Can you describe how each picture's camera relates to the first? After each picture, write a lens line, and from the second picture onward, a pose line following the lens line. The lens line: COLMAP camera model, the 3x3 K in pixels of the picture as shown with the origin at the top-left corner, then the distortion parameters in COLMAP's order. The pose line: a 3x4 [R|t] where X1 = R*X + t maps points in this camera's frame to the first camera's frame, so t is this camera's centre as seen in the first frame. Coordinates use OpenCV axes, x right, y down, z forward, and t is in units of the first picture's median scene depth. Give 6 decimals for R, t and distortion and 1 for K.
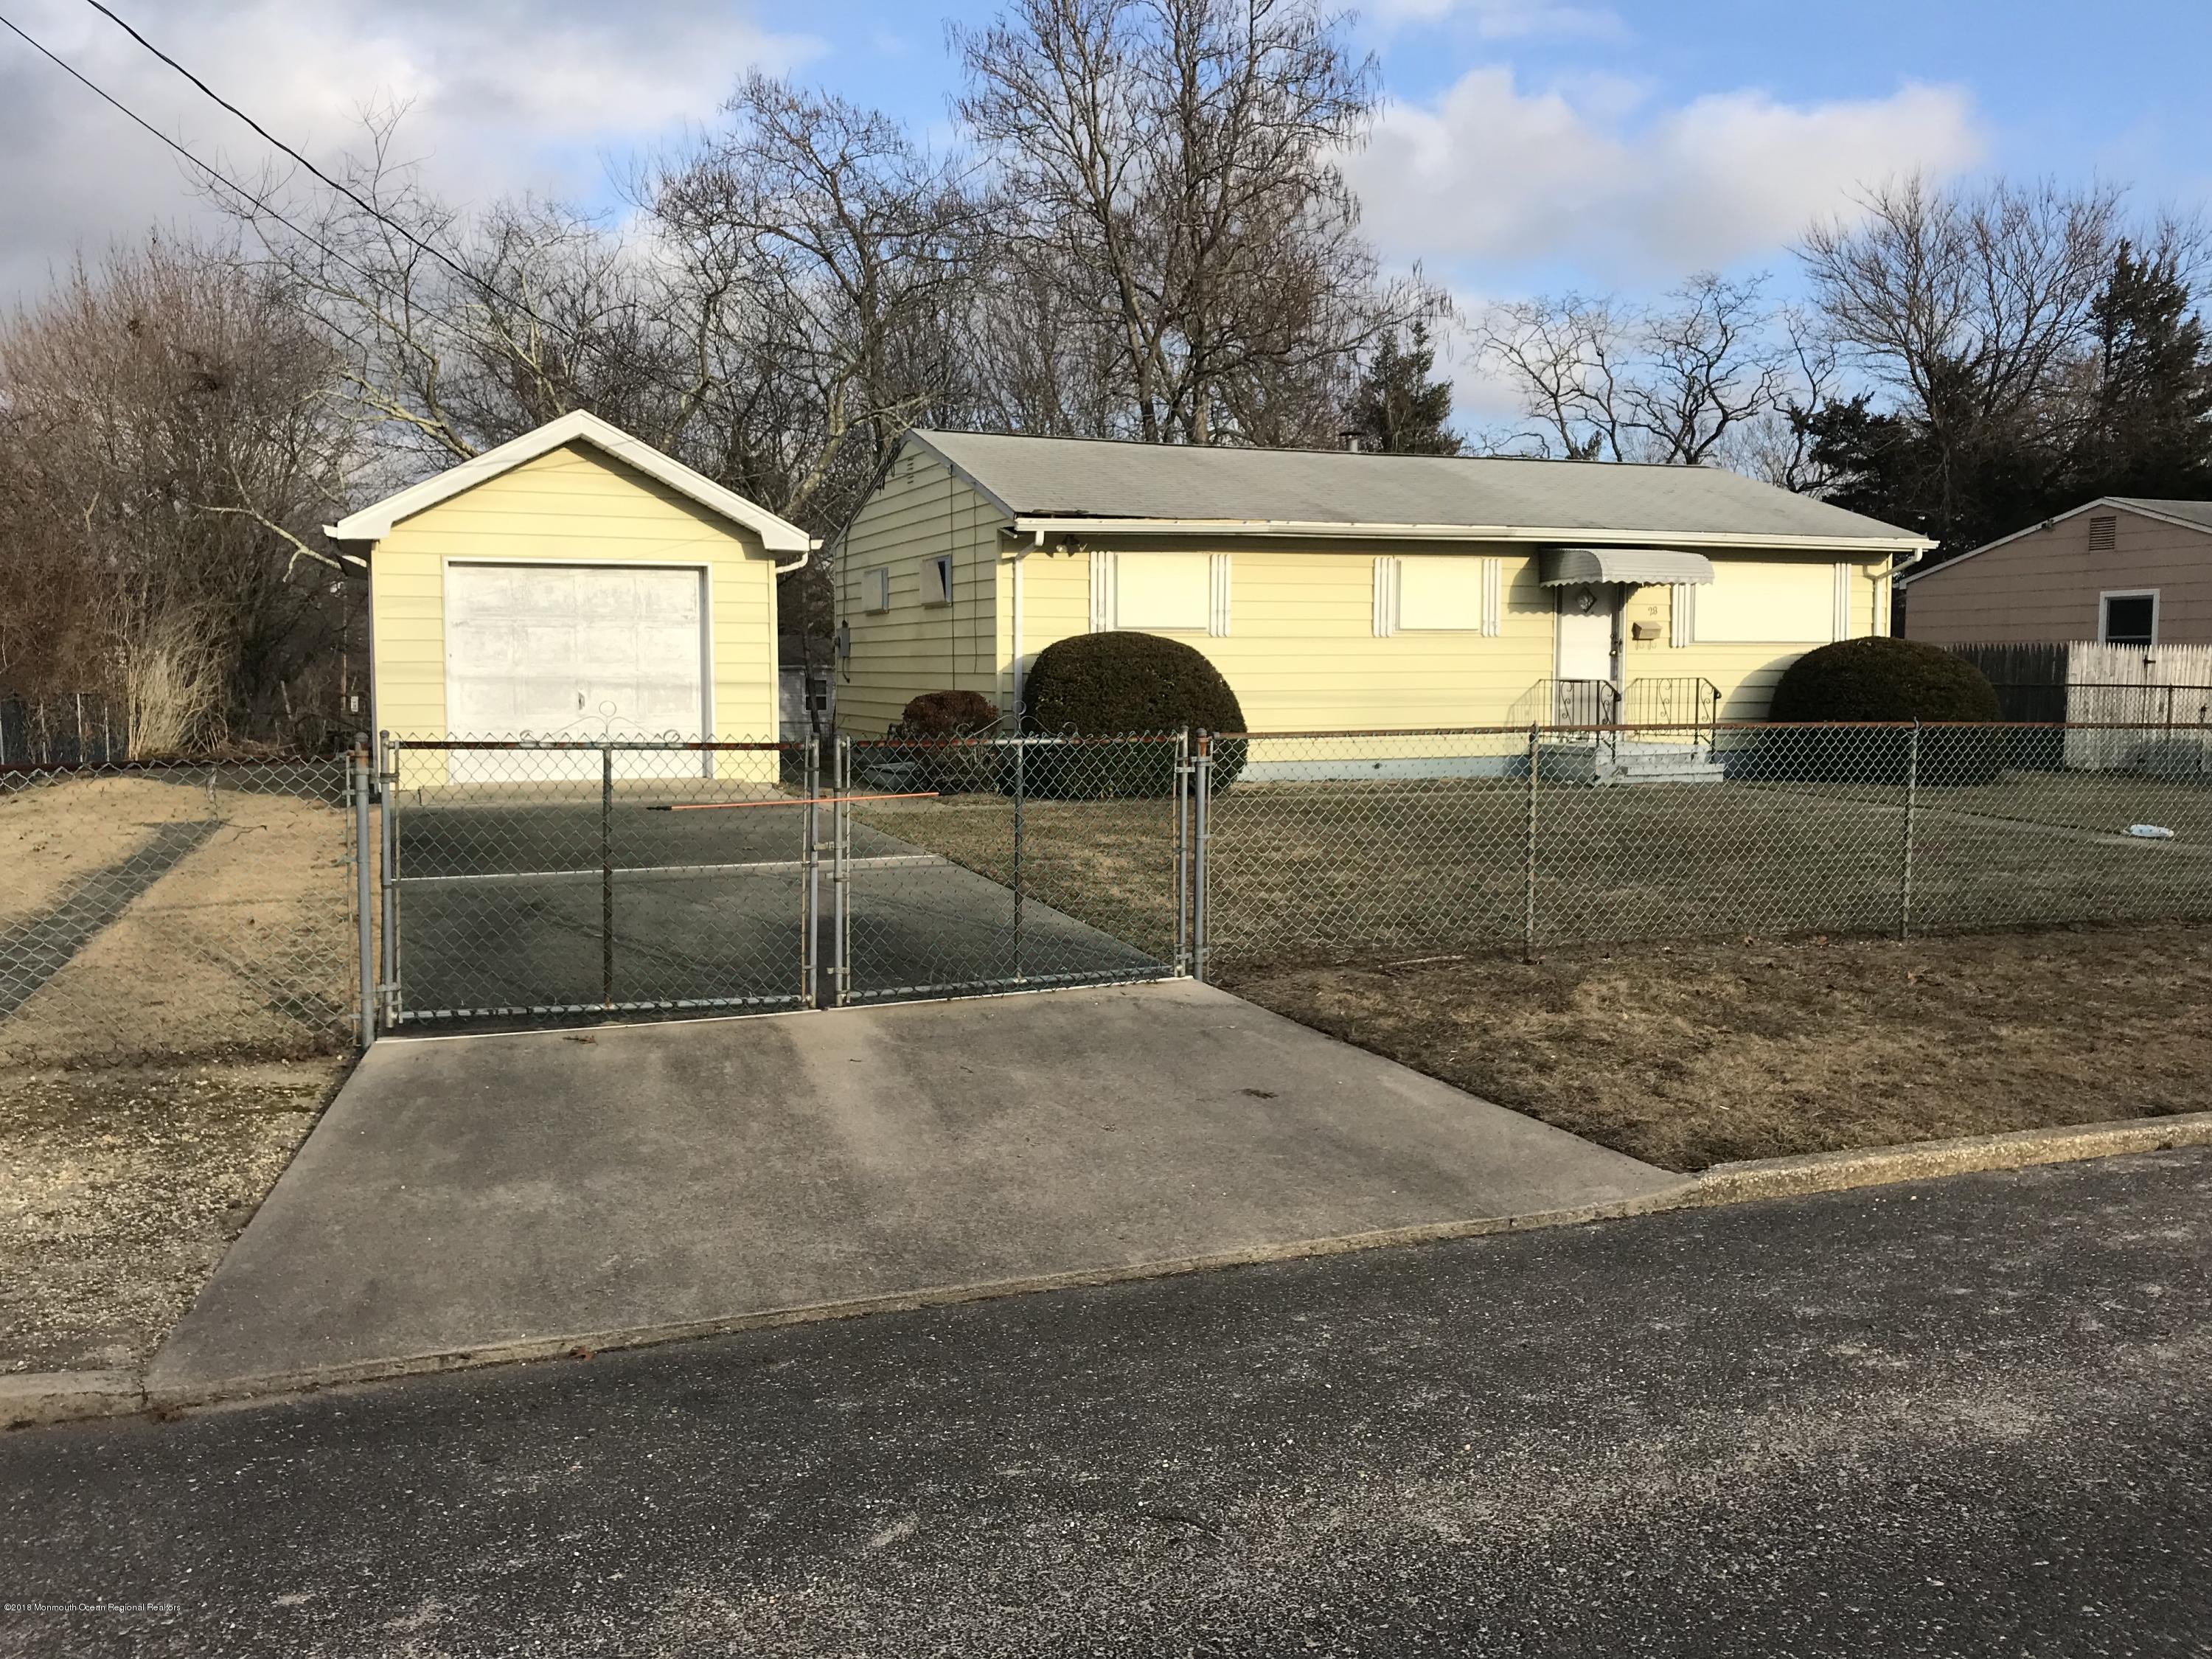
lens RADIAL K [[1799.5, 0, 1105.0], [0, 1799.5, 779.7], [0, 0, 1]] dist [0.115376, -0.173973]
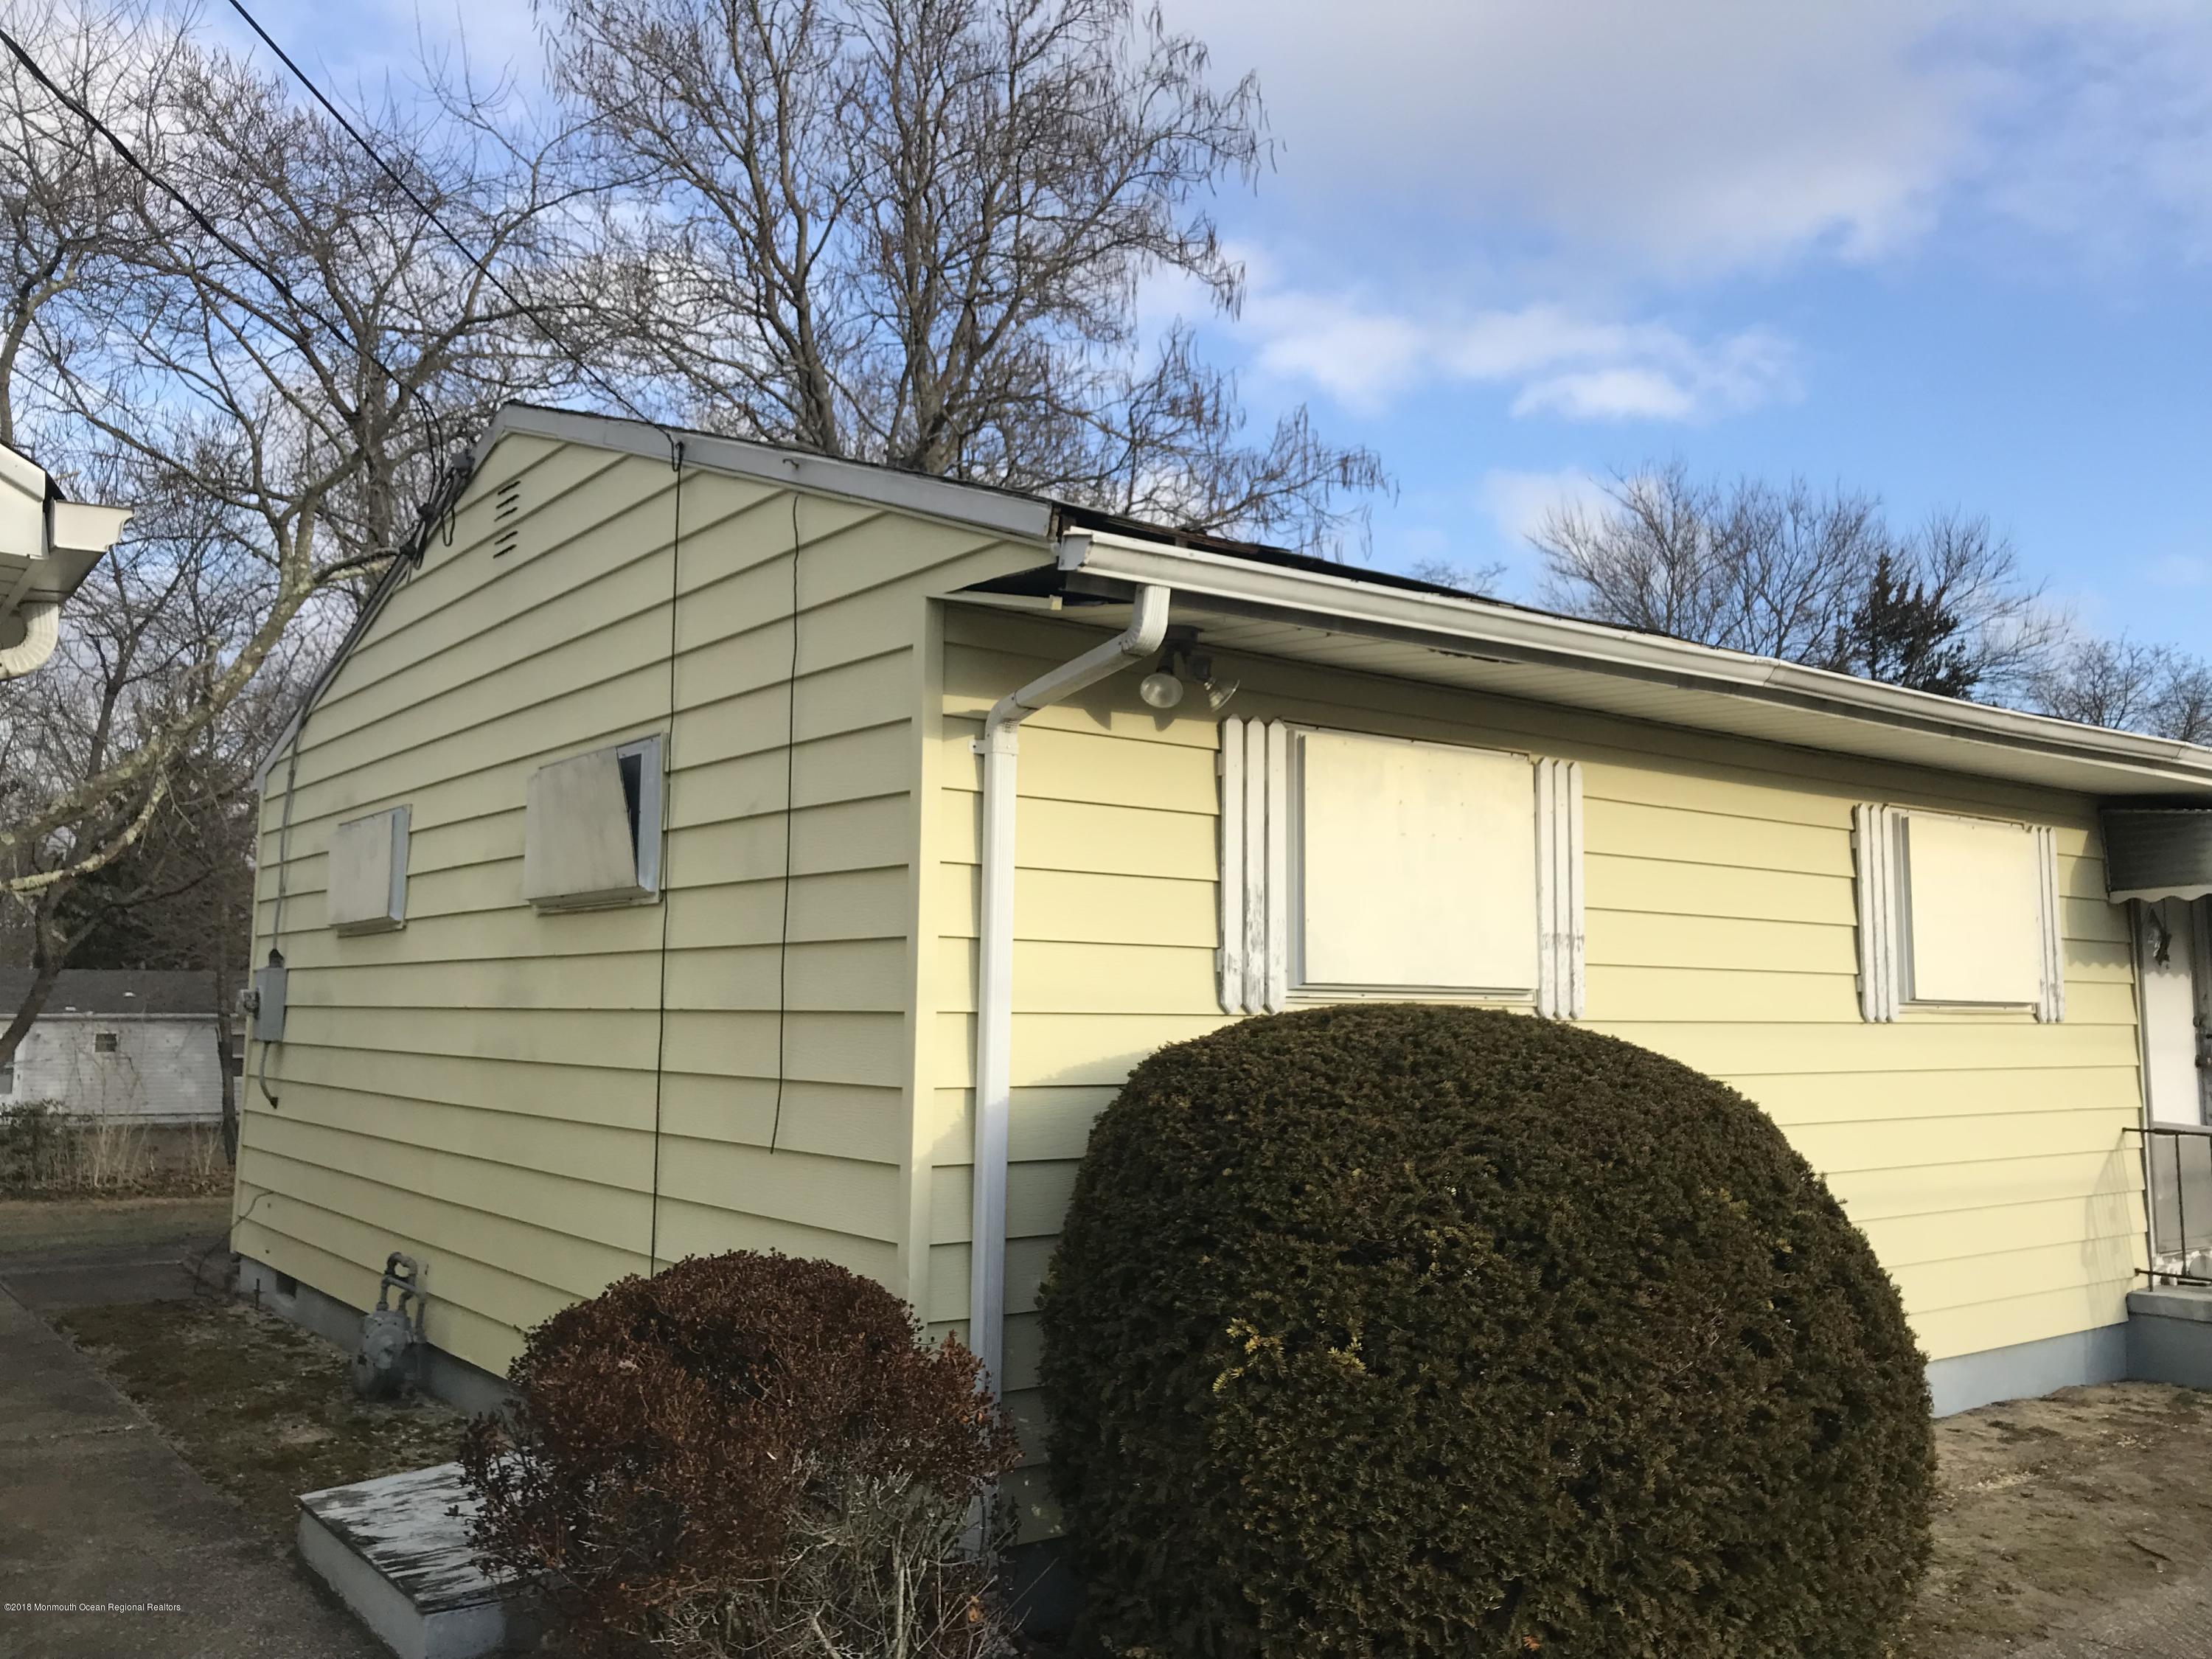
lens RADIAL K [[1768.4, 0, 1091.4], [0, 1768.4, 809.7], [0, 0, 1]] dist [0.019363, -0.049864]
pose [[0.960782, 0.042036, 0.274100, -0.098158], [0.006182, 0.984951, -0.172723, -0.061330], [-0.277235, 0.167644, 0.946064, 0.706987]]
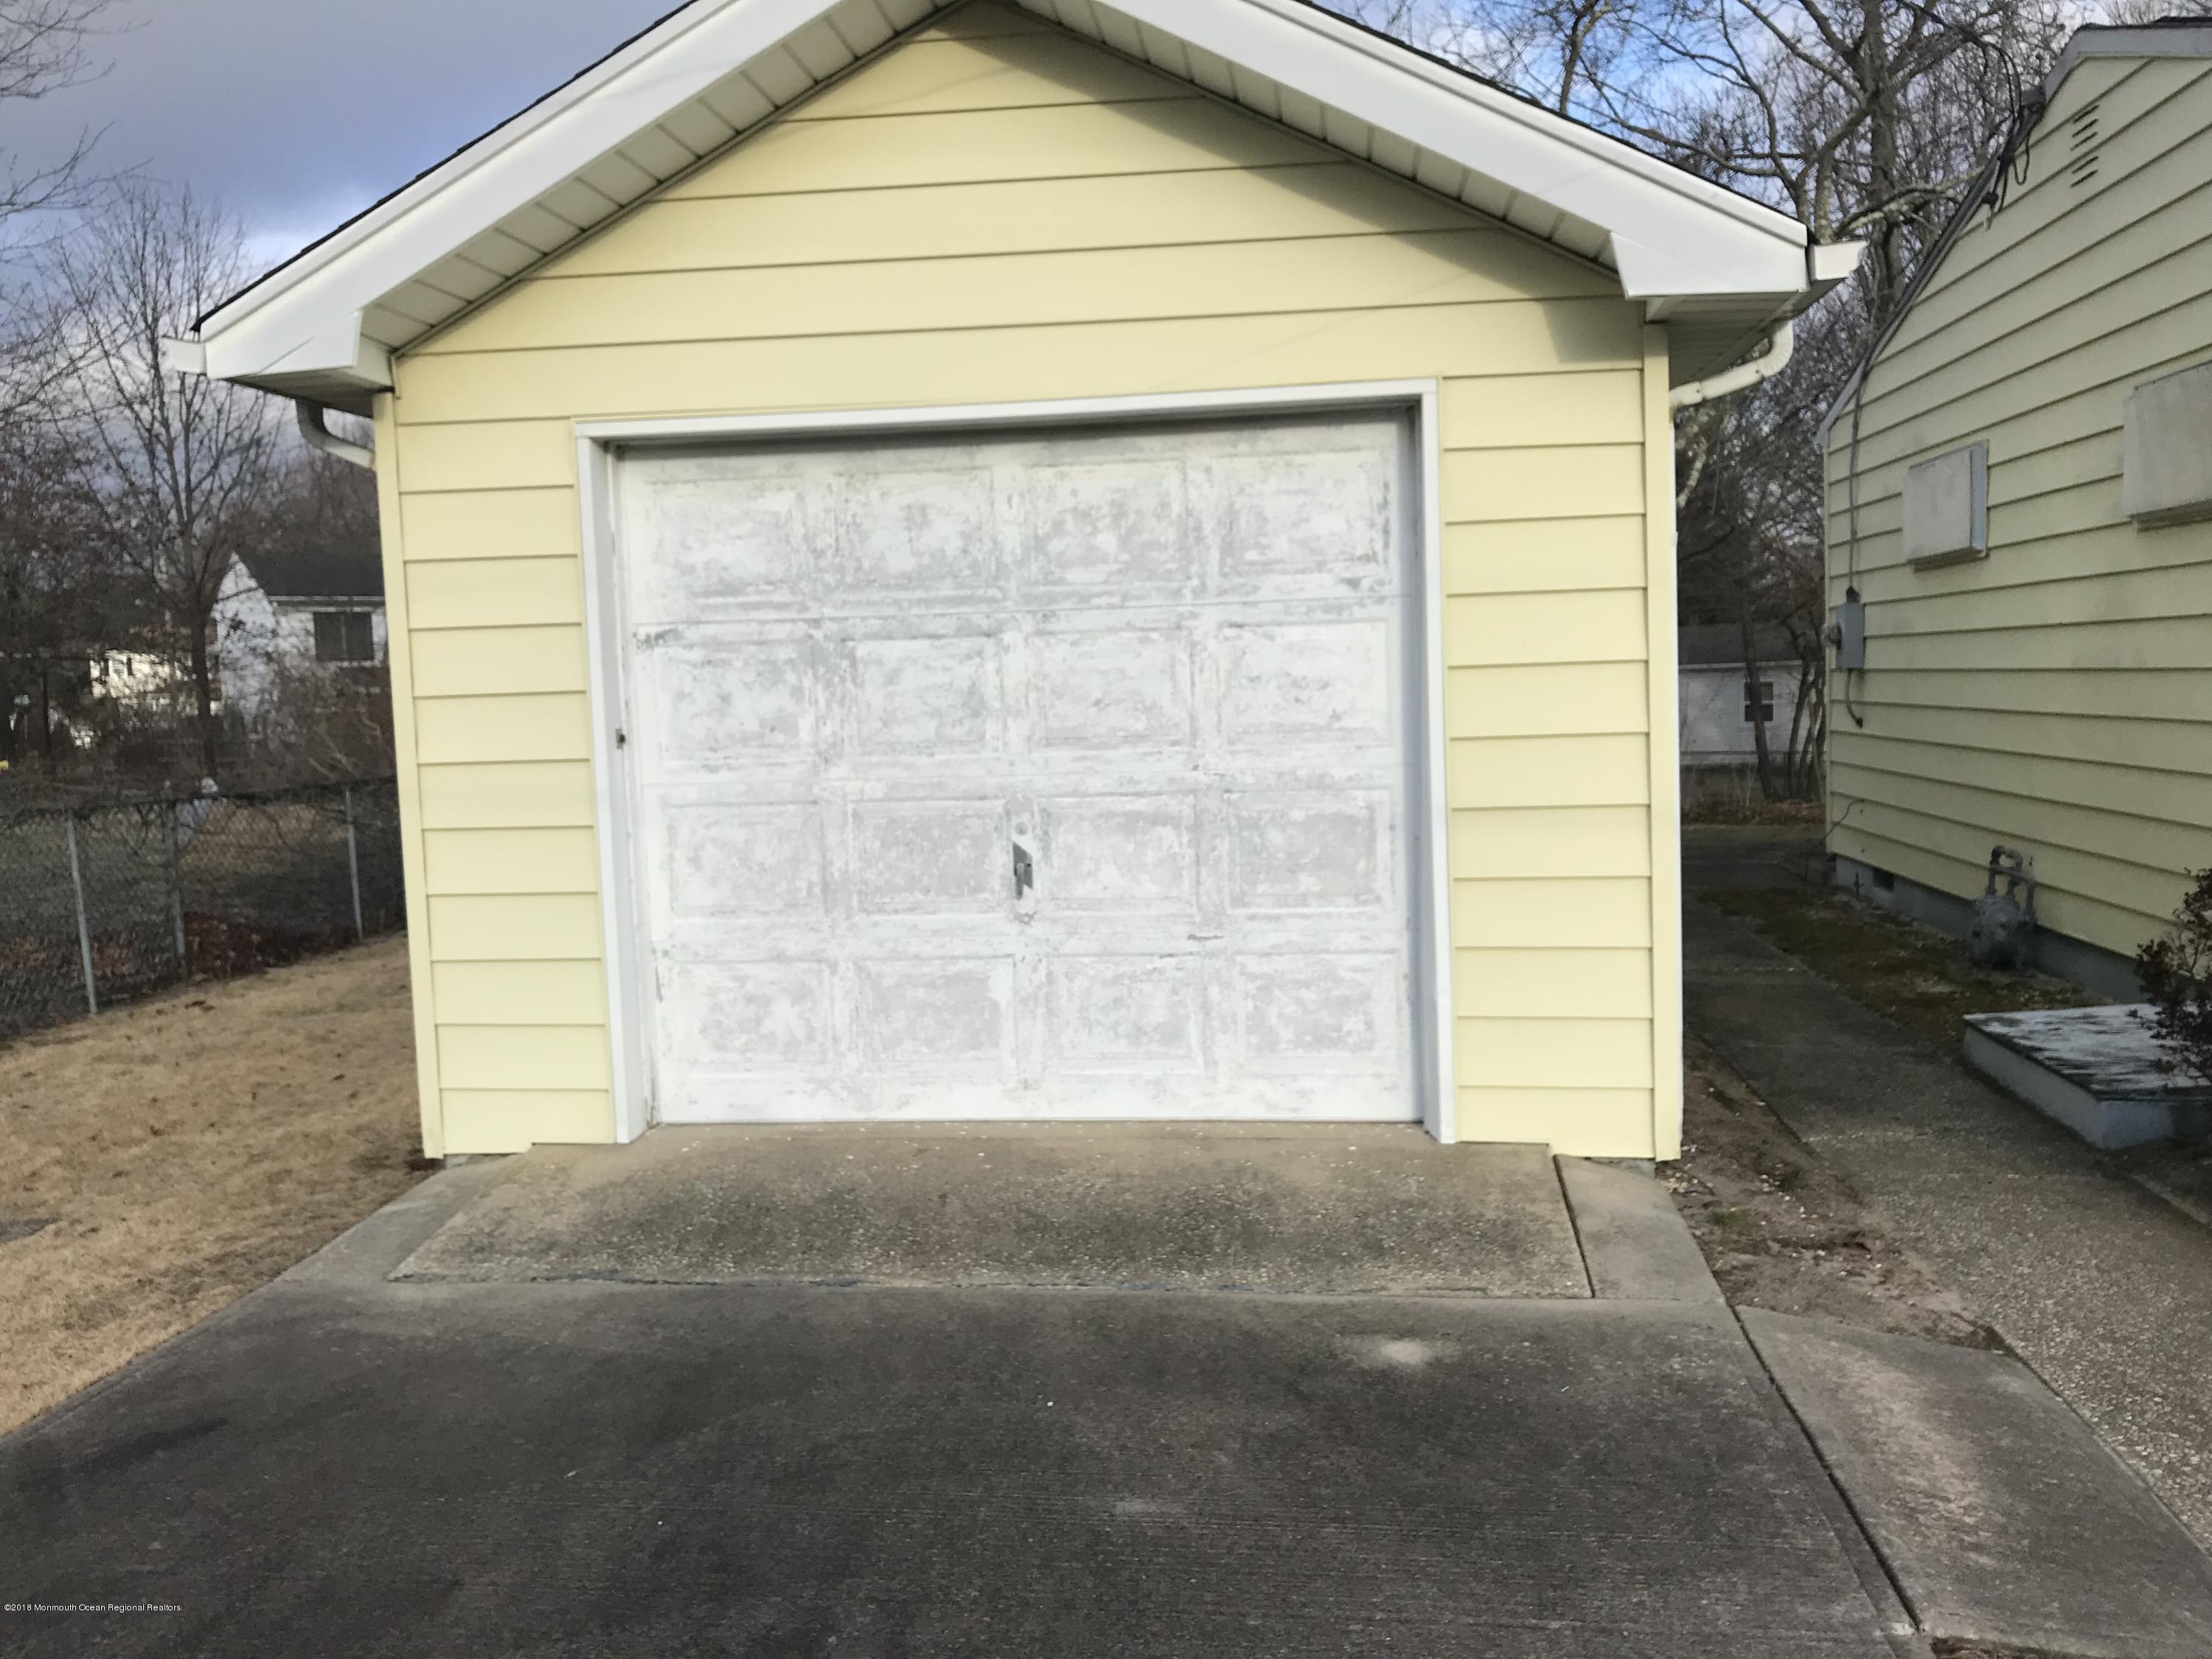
lens RADIAL K [[1768.4, 0, 1091.4], [0, 1768.4, 809.7], [0, 0, 1]] dist [0.019363, -0.049864]
pose [[0.870127, 0.009168, -0.492742, -0.112935], [0.001346, 0.999779, 0.020980, -0.052699], [0.492825, -0.018919, 0.869923, 0.649185]]
